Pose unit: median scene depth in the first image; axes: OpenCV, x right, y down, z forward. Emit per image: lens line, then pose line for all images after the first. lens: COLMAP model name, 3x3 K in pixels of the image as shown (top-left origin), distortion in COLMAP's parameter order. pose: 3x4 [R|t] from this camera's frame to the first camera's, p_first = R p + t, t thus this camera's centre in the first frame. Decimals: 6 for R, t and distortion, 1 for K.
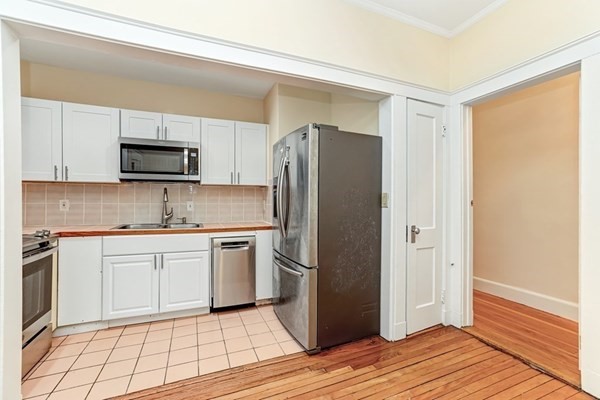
lens RADIAL K [[259.7, 0, 300.0], [0, 259.7, 200.0], [0, 0, 1]] dist [-0.002740, -0.000029]
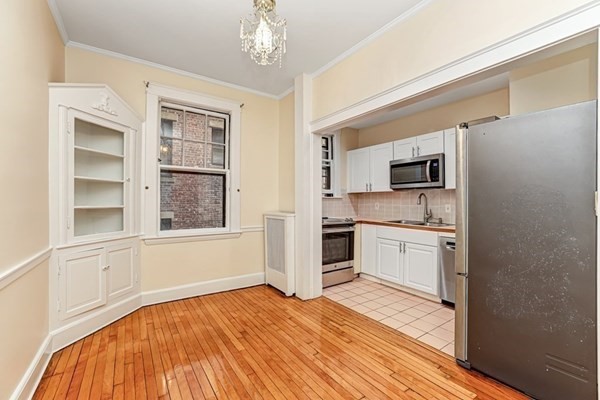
lens RADIAL K [[259.7, 0, 300.0], [0, 259.7, 200.0], [0, 0, 1]] dist [-0.002740, -0.000029]
pose [[0.204324, -0.009241, -0.978860, 0.688599], [-0.005689, 0.999927, -0.010627, 0.002767], [0.978887, 0.007741, 0.204256, 0.181676]]
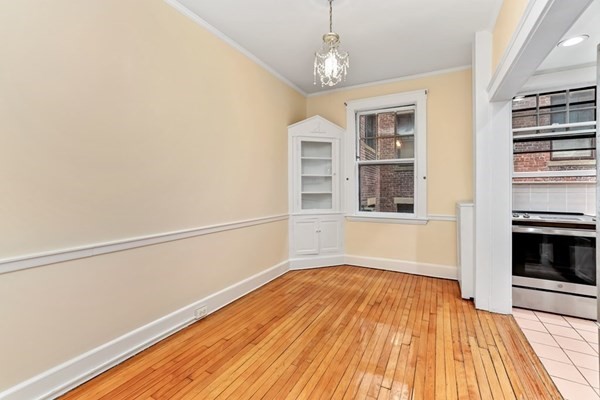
lens RADIAL K [[258.5, 0, 300.6], [0, 258.5, 189.8], [0, 0, 1]] dist [-0.000110, 0.000261]
pose [[-0.768254, -0.000257, -0.640145, 0.651603], [-0.003134, 0.999989, 0.003359, 0.000680], [0.640137, 0.004586, -0.768247, 0.813182]]
